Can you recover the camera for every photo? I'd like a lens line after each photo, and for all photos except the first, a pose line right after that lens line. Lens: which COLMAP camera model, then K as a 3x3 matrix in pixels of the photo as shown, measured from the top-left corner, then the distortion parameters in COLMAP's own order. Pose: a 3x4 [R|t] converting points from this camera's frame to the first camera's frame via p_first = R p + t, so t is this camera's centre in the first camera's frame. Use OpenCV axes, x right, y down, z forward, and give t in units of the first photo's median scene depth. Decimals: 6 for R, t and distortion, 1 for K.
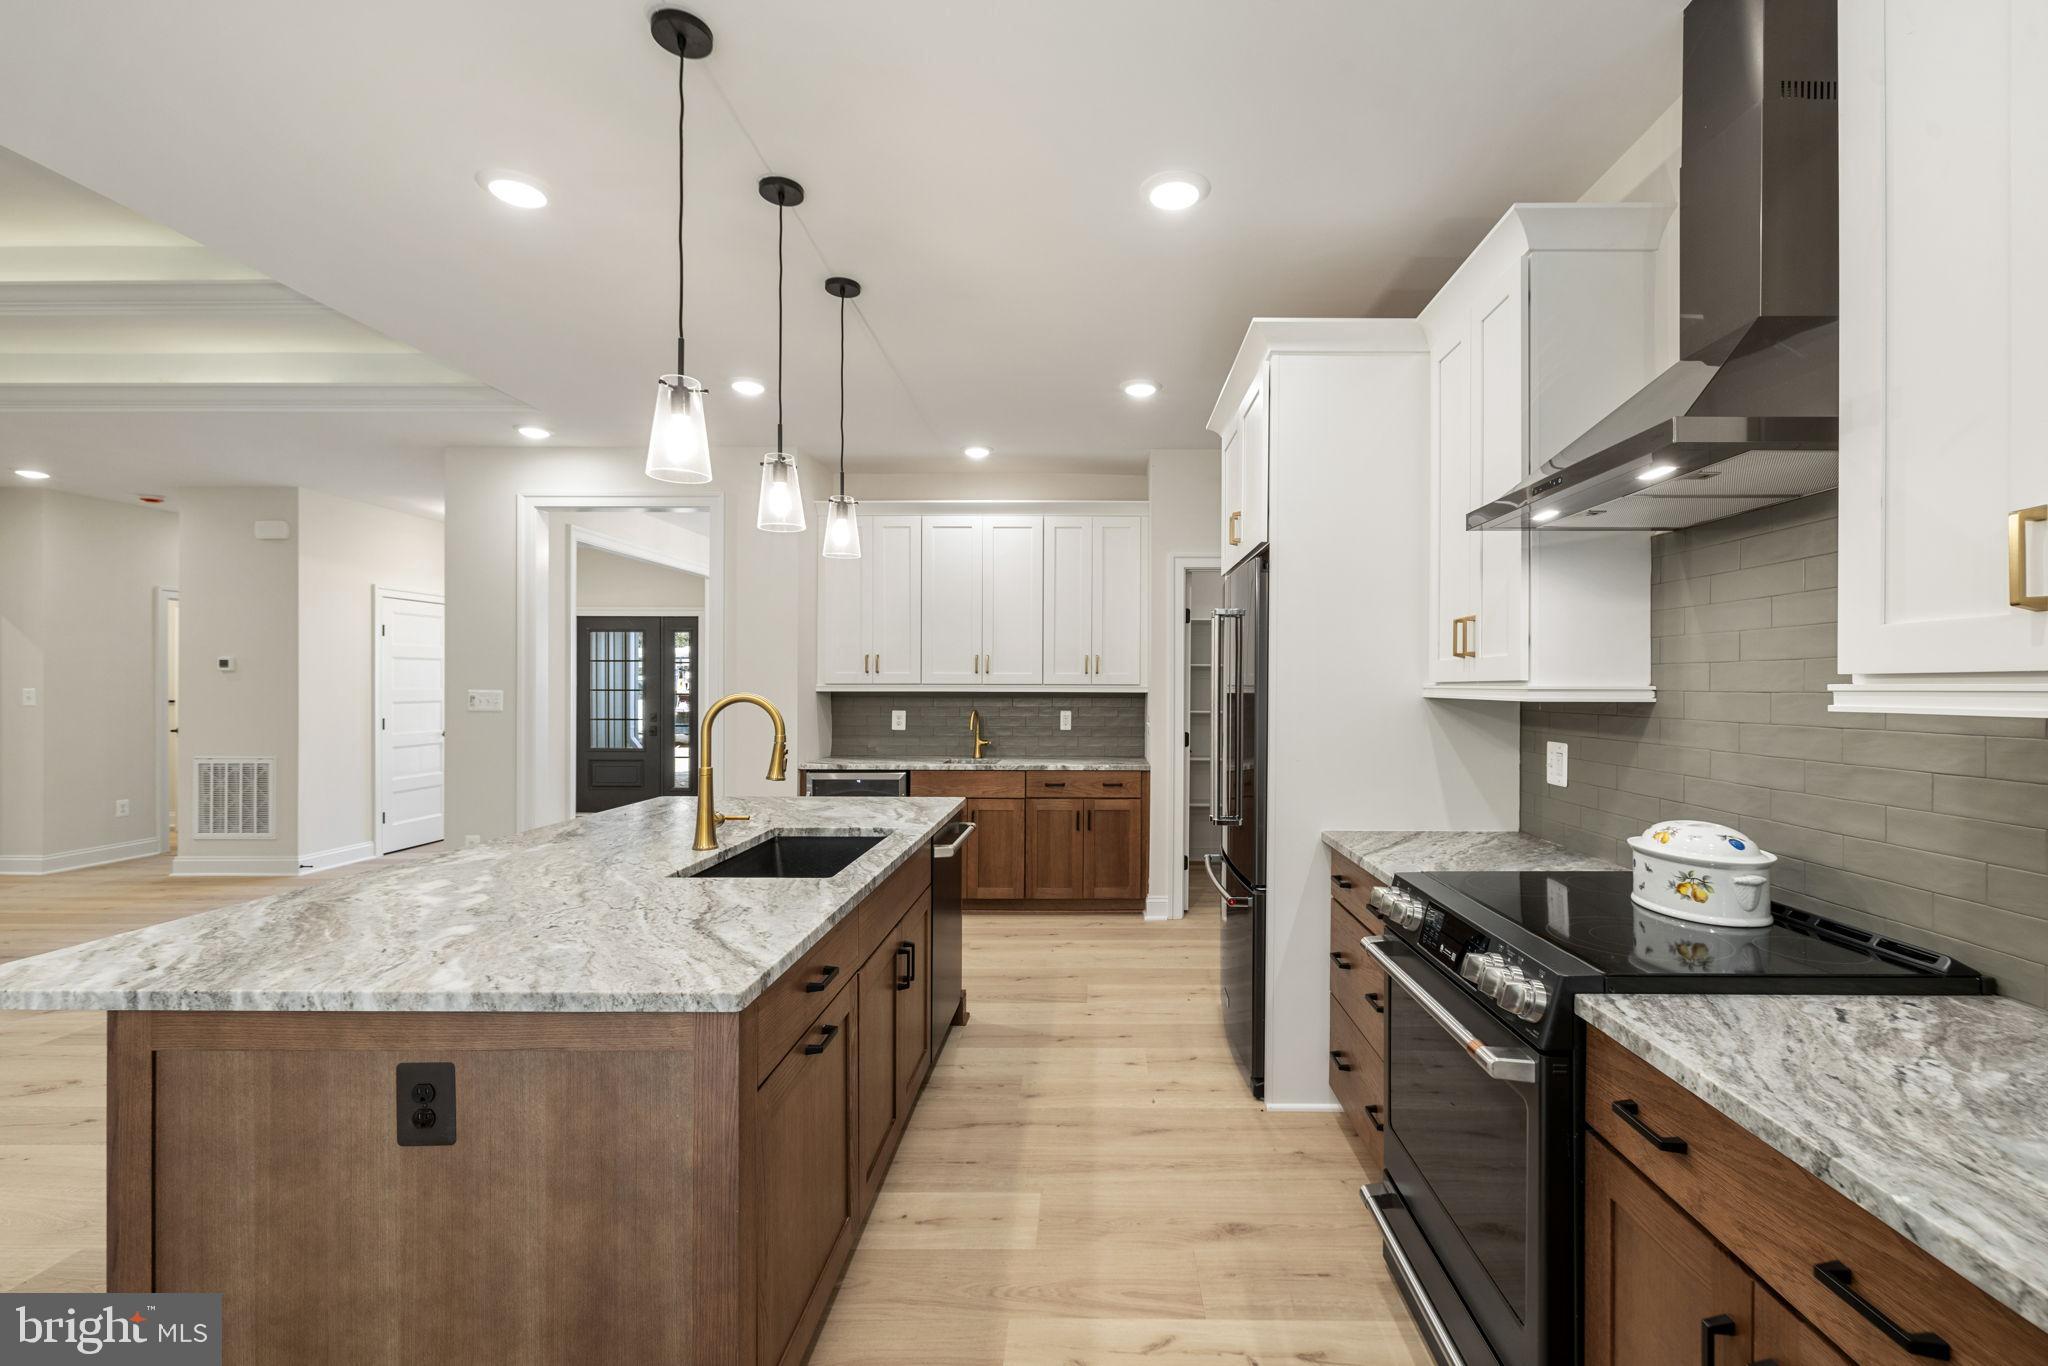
lens RADIAL K [[881.5, 0, 1102.7], [0, 881.5, 695.7], [0, 0, 1]] dist [0.004413, 0.000292]
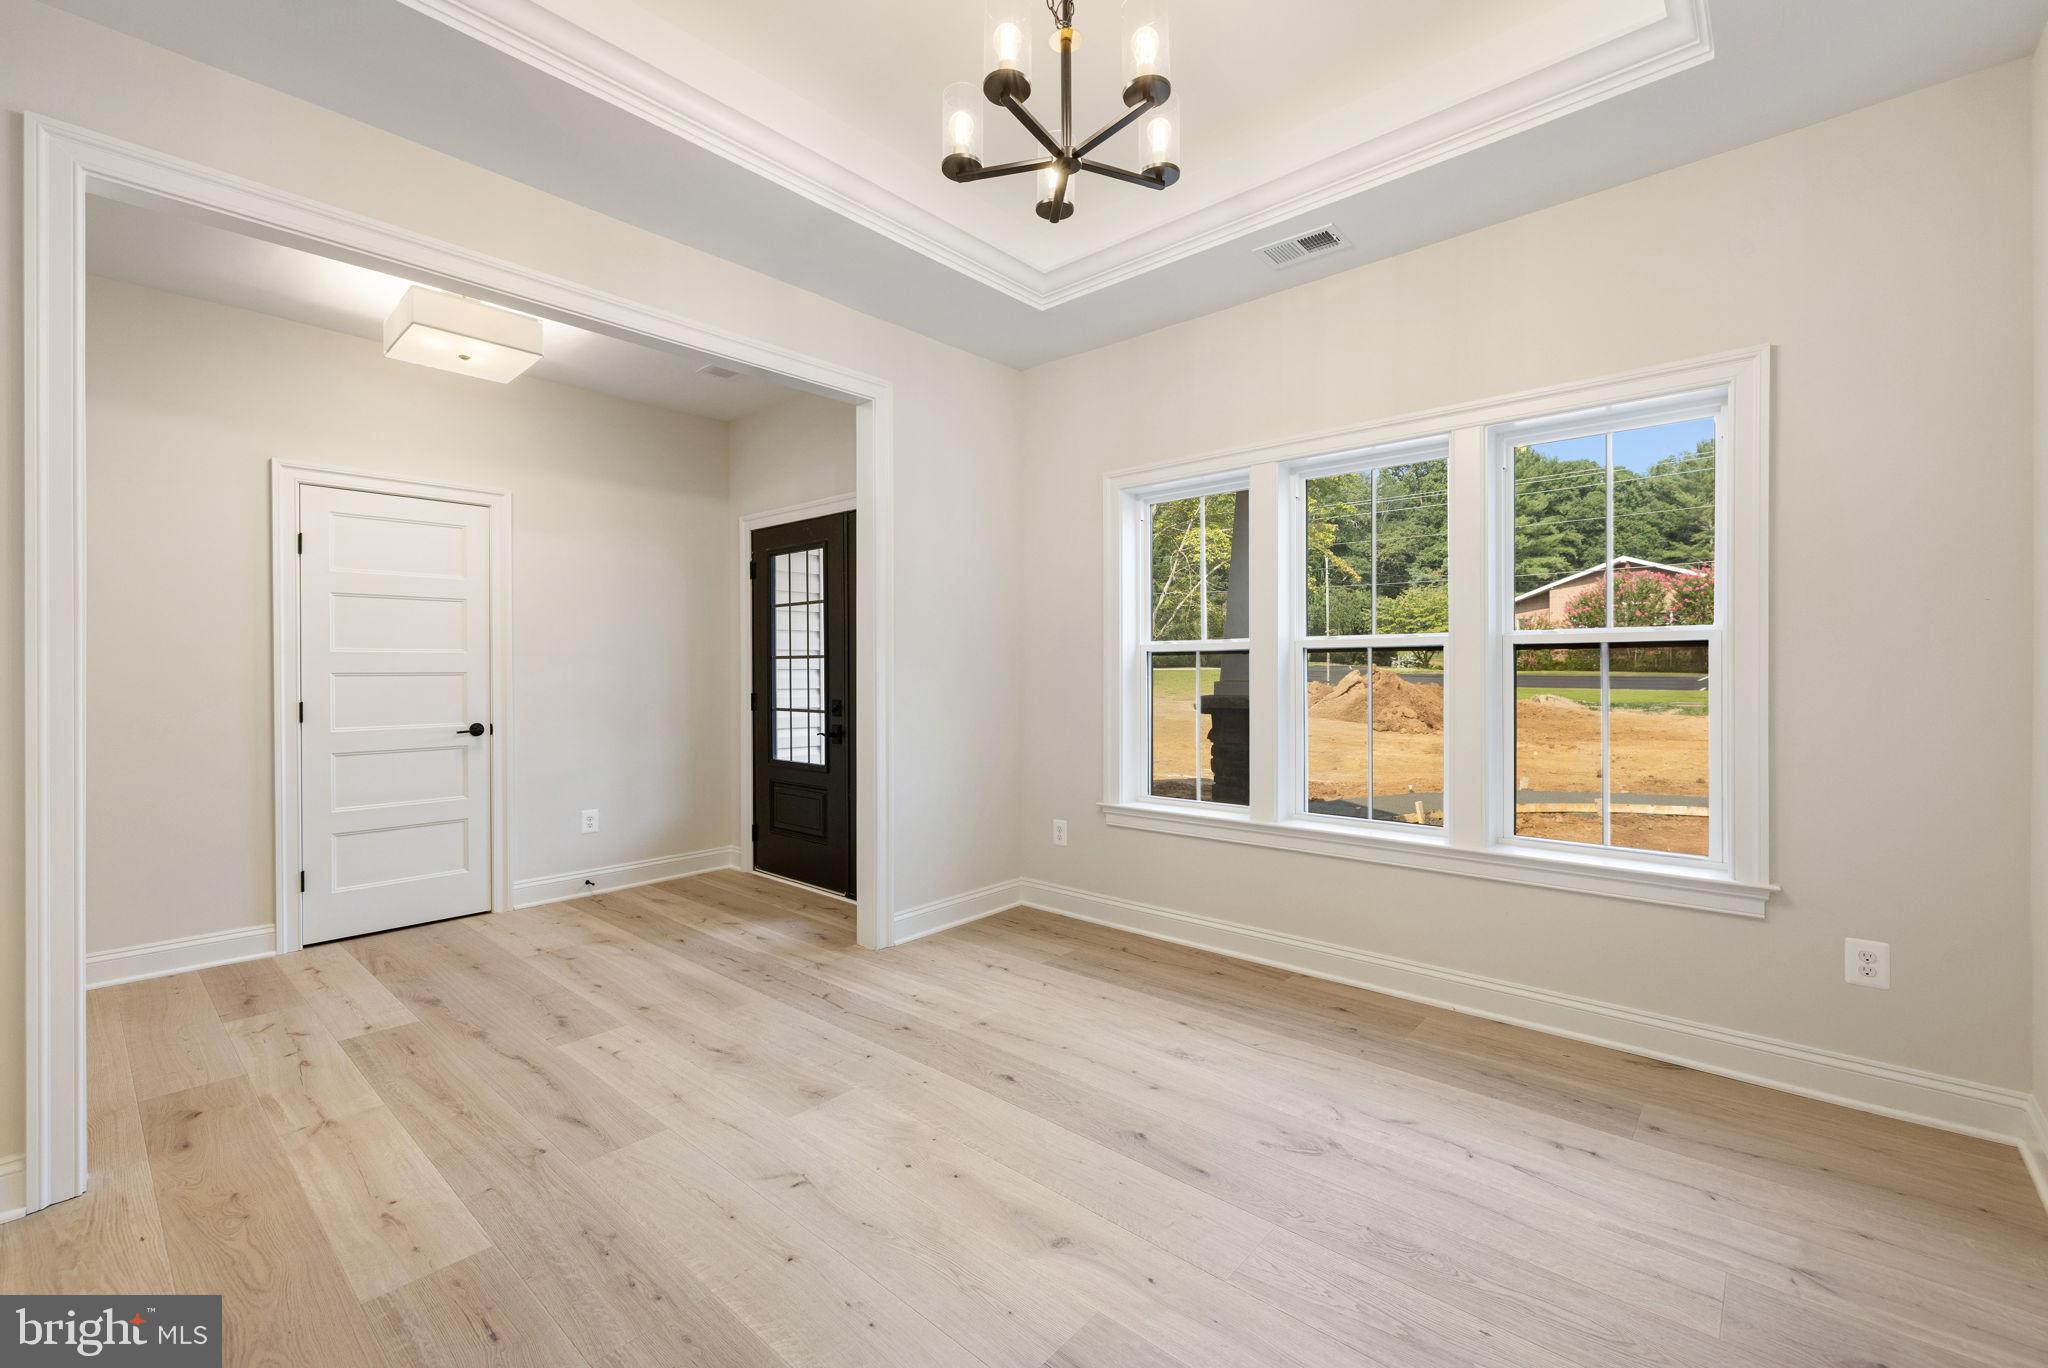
lens RADIAL K [[858.3, 0, 1016.1], [0, 858.3, 663.0], [0, 0, 1]] dist [0.001827, -0.000431]
pose [[0.738733, -0.011100, -0.673907, -0.334810], [-0.004336, 0.999765, -0.021221, 0.028751], [0.673985, 0.018599, 0.738511, 2.546812]]
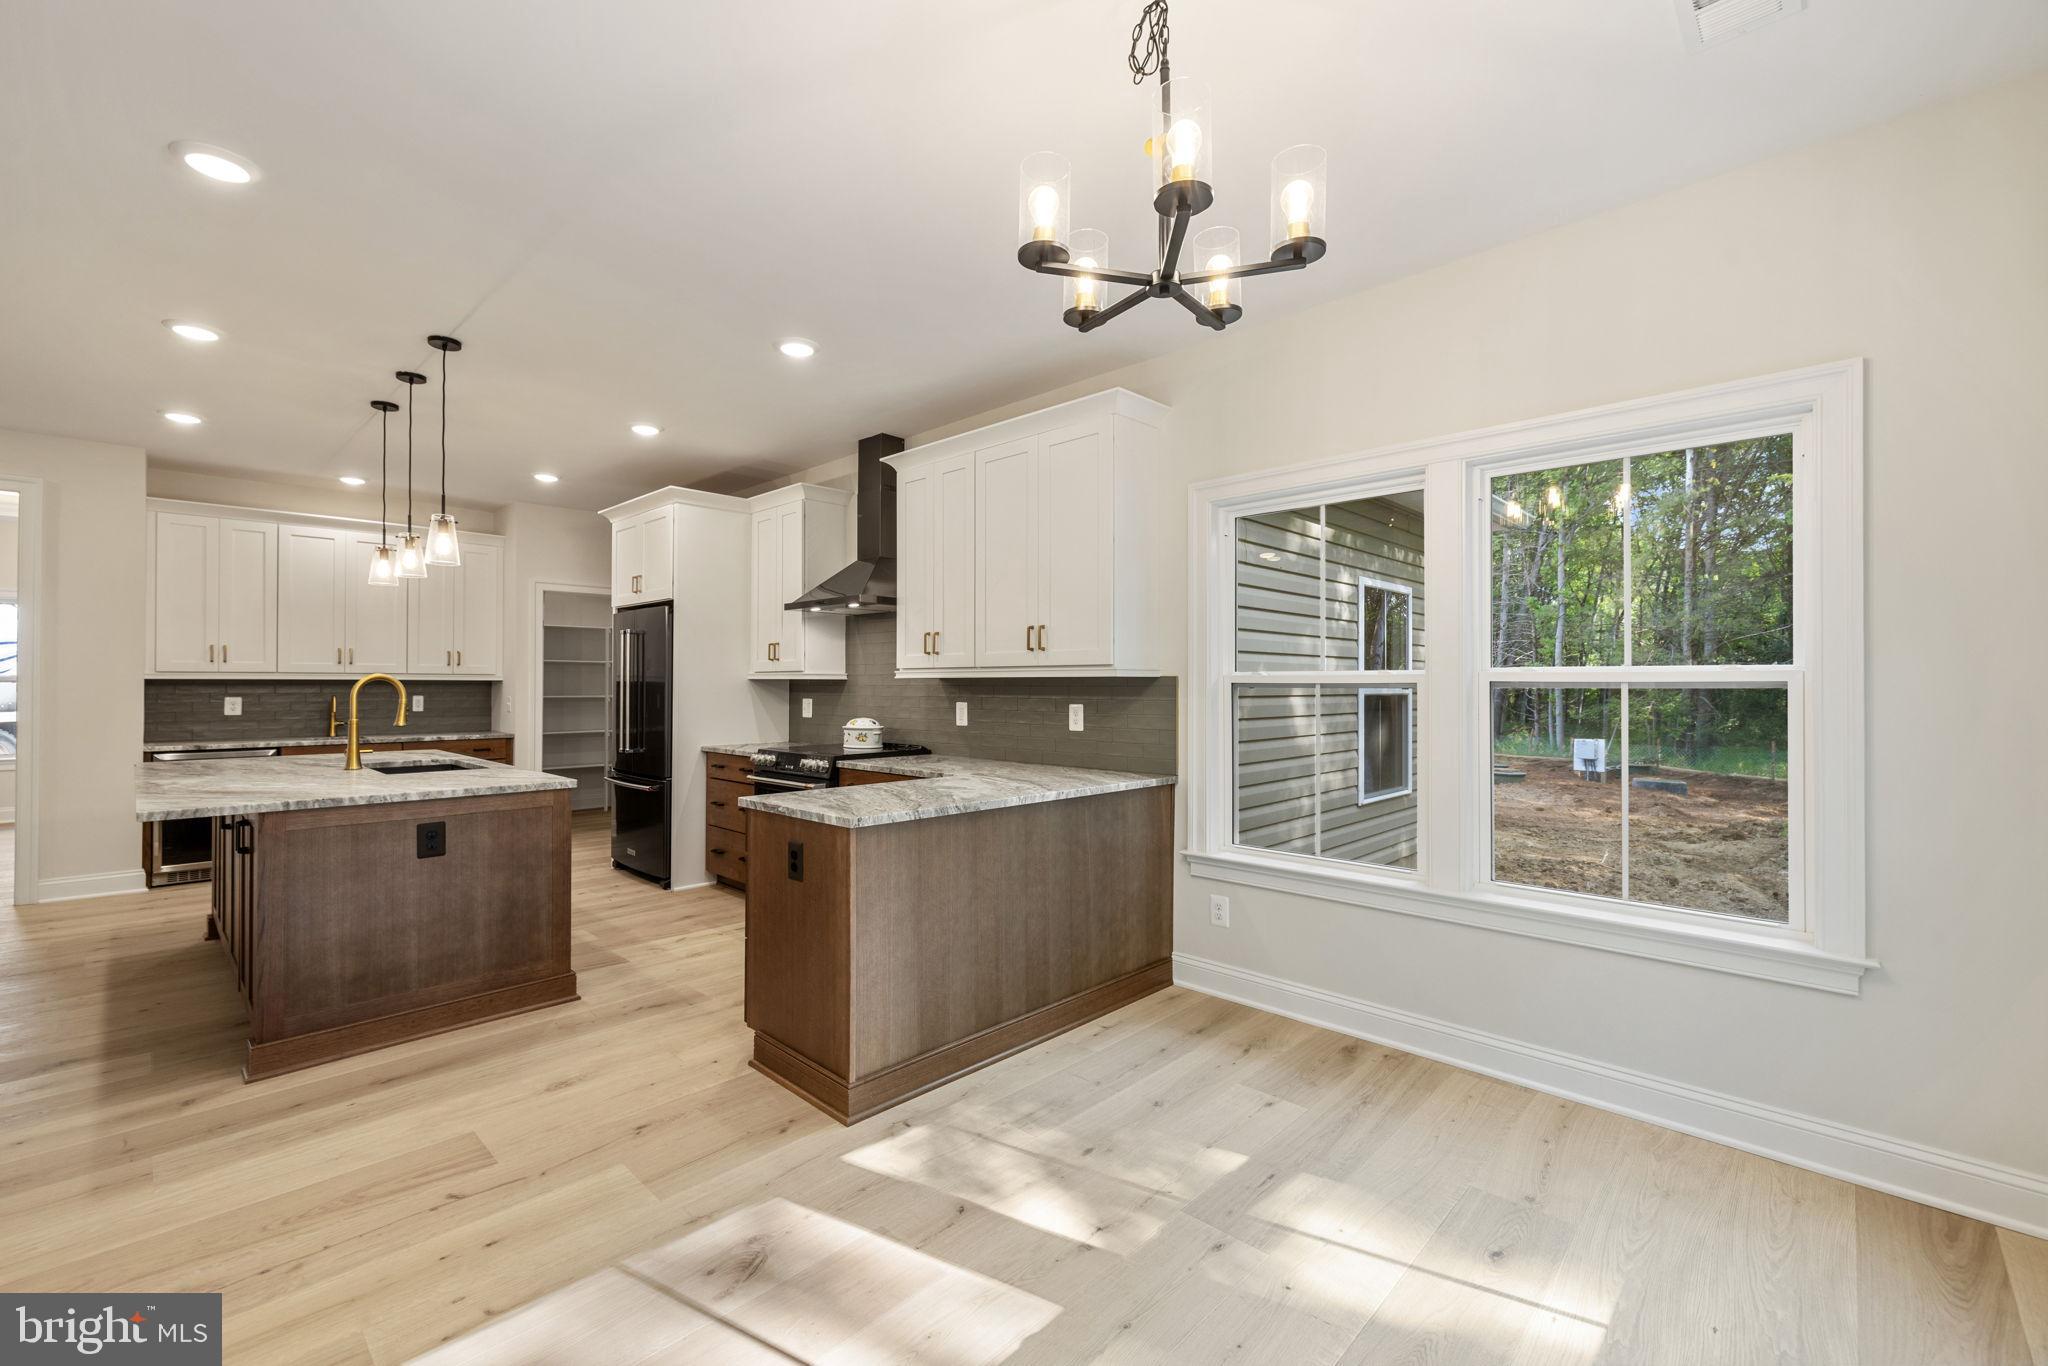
lens RADIAL K [[858.3, 0, 1009.4], [0, 858.3, 677.1], [0, 0, 1]] dist [0.001827, -0.000431]
pose [[0.705026, 0.003645, 0.709172, -0.731217], [0.008094, 0.999880, -0.013186, 0.033619], [-0.709135, 0.015037, 0.704912, -0.988577]]
